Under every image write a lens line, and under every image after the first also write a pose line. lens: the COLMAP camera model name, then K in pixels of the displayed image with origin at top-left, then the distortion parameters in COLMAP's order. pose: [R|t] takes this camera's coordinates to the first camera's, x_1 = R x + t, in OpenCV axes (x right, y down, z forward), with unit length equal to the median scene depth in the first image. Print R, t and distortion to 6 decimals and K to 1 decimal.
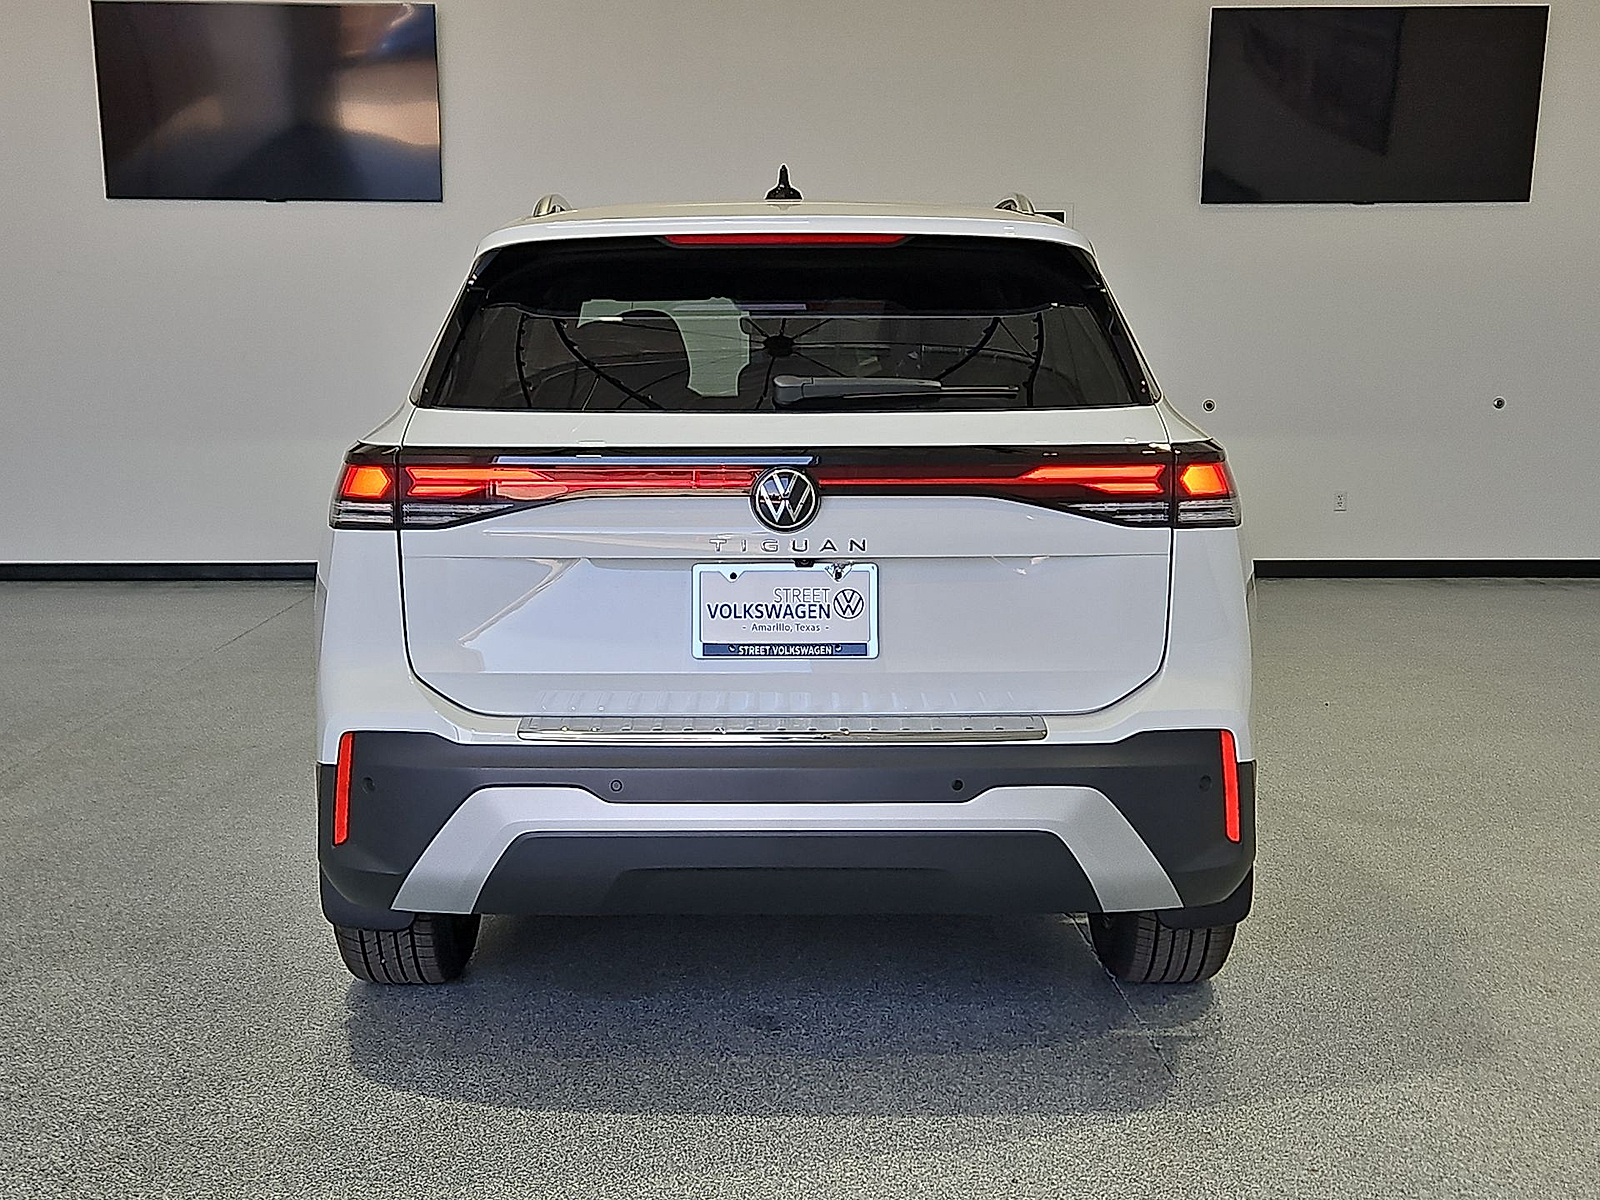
lens RADIAL K [[2057.6, 0, 747.5], [0, 2057.6, 619.3], [0, 0, 1]] dist [0.237098, -0.017108]
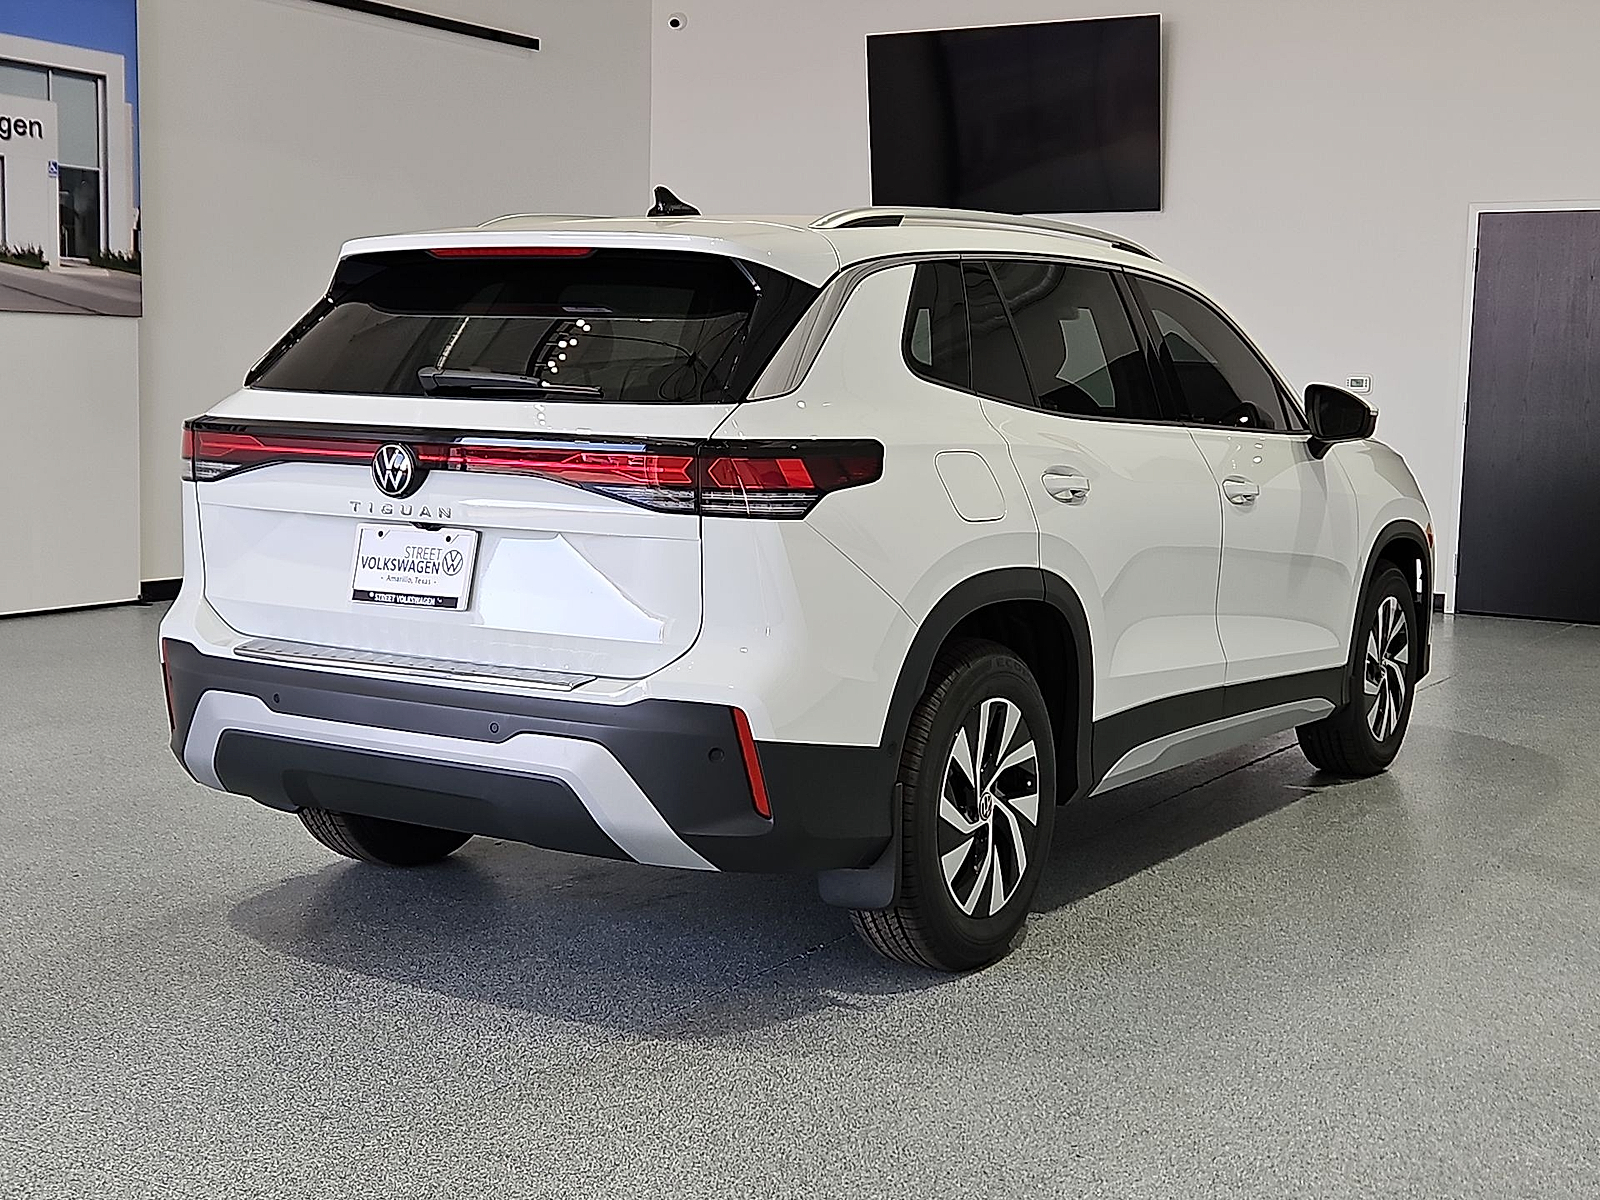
lens RADIAL K [[2134.2, 0, 786.8], [0, 2134.2, 596.9], [0, 0, 1]] dist [0.120532, -0.041893]
pose [[0.844021, 0.076940, -0.530763, 0.847414], [-0.088485, 0.996071, 0.003684, -0.010015], [0.528961, 0.043855, 0.847512, 0.080331]]
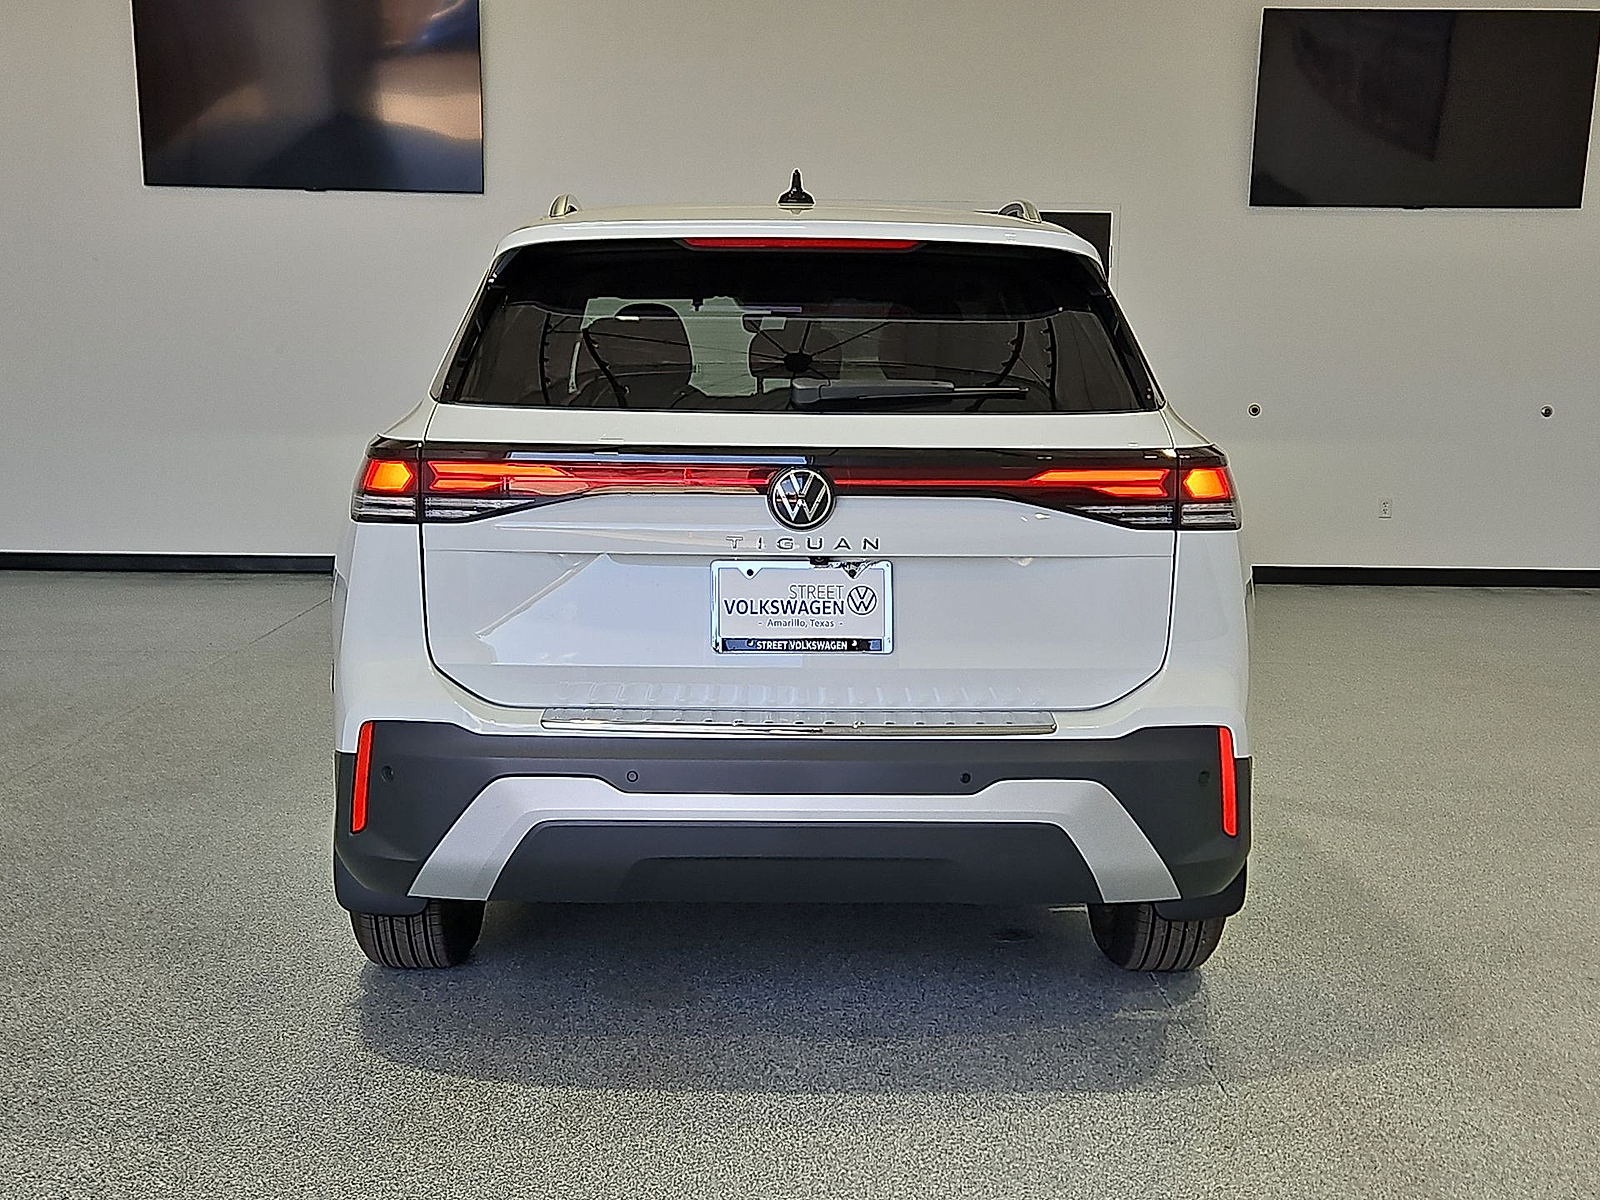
lens RADIAL K [[1951.6, 0, 783.3], [0, 1951.6, 634.4], [0, 0, 1]] dist [0.228505, -0.031488]
pose [[0.999670, 0.010328, 0.023505, -0.012404], [-0.010659, 0.999845, 0.014033, -0.004111], [-0.023356, -0.014279, 0.999625, 0.028587]]
